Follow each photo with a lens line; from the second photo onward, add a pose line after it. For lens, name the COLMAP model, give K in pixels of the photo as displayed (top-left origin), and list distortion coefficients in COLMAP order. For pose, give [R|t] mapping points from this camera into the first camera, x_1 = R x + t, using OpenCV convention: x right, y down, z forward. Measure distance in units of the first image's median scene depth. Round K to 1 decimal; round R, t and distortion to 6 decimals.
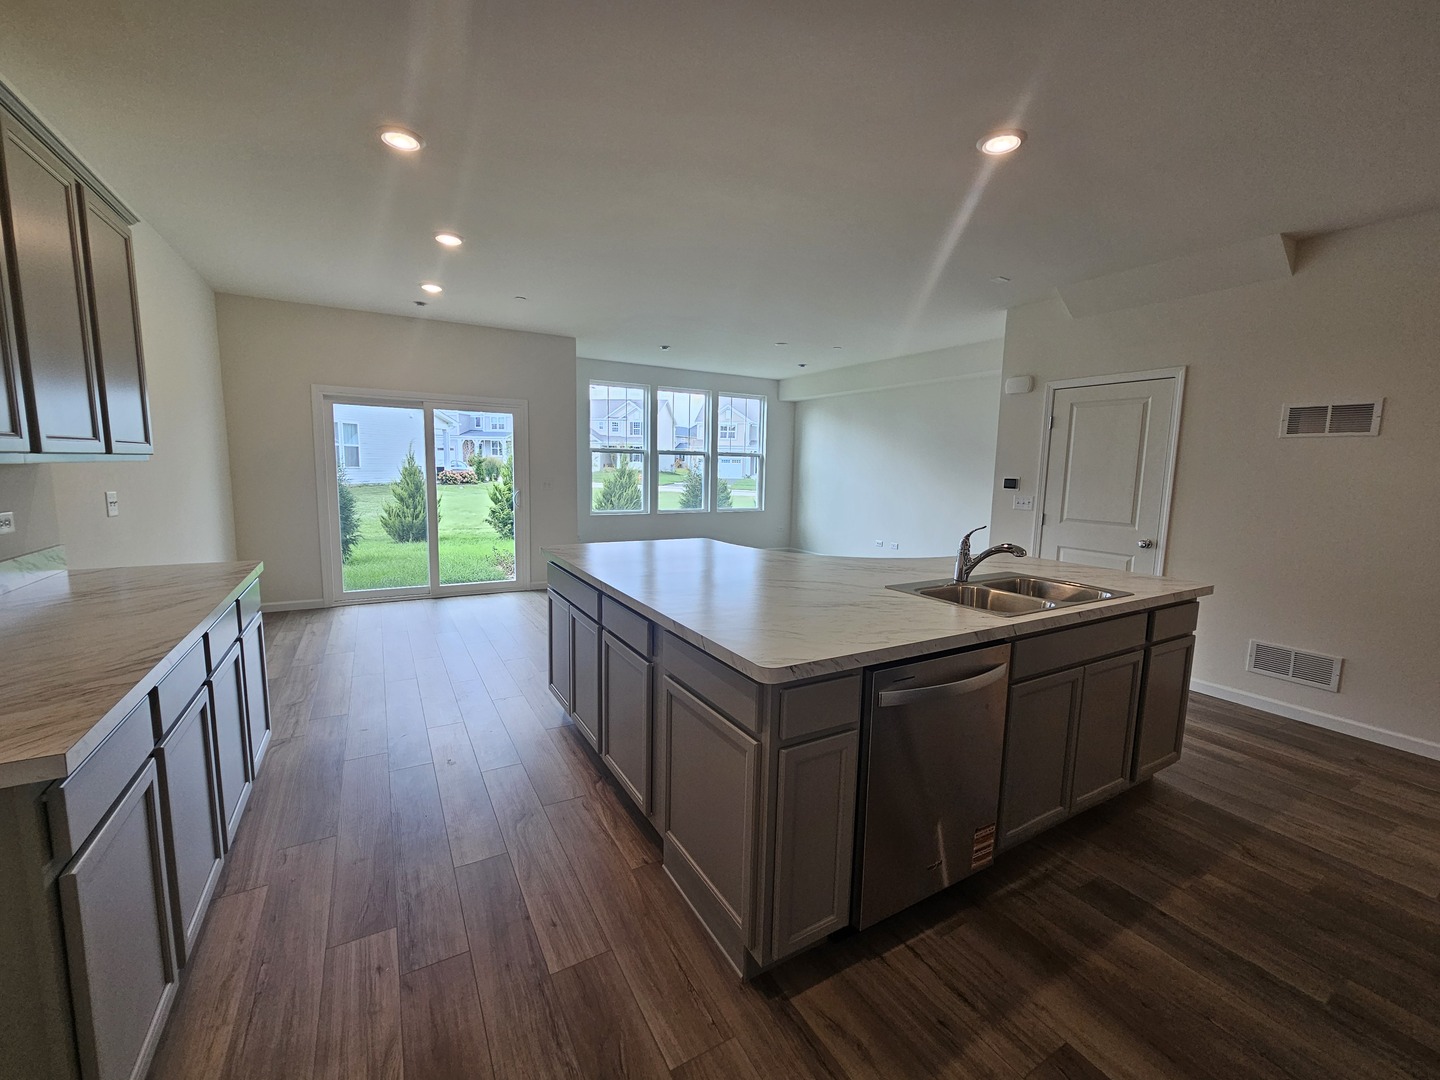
lens RADIAL K [[589.5, 0, 725.9], [0, 589.5, 541.3], [0, 0, 1]] dist [0.004644, -0.000863]
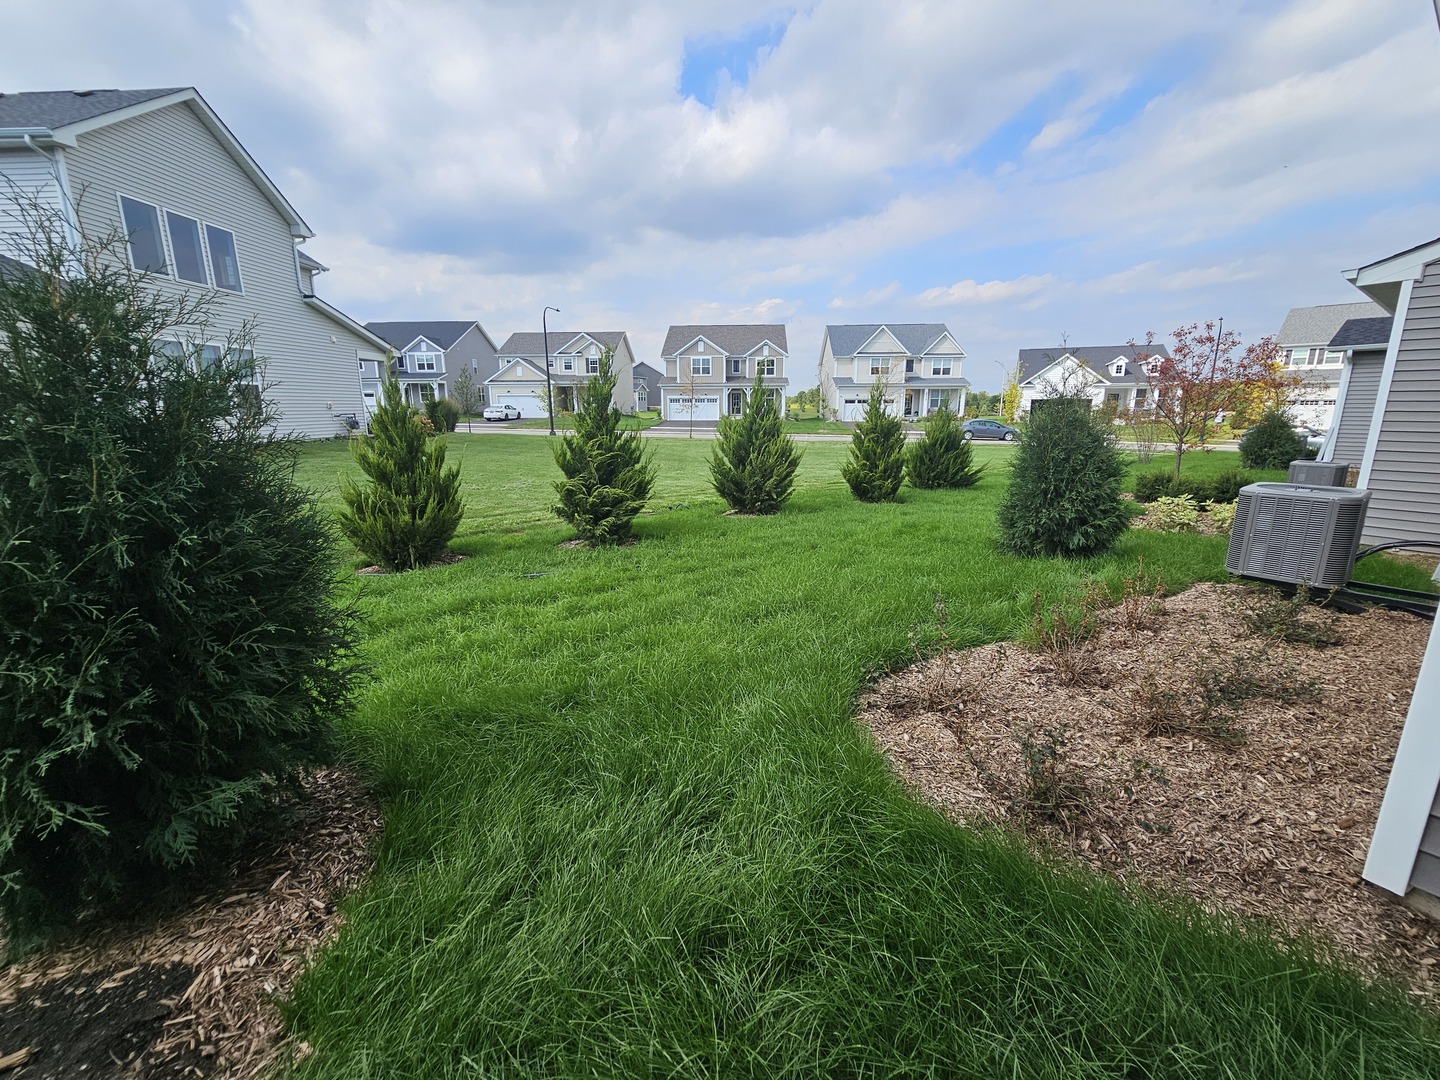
lens RADIAL K [[589.5, 0, 716.7], [0, 589.5, 541.6], [0, 0, 1]] dist [0.004644, -0.000863]
pose [[0.994712, -0.046897, 0.091368, -0.315311], [0.037966, 0.994546, 0.097144, -0.051856], [-0.095425, -0.093162, 0.991068, 0.480782]]
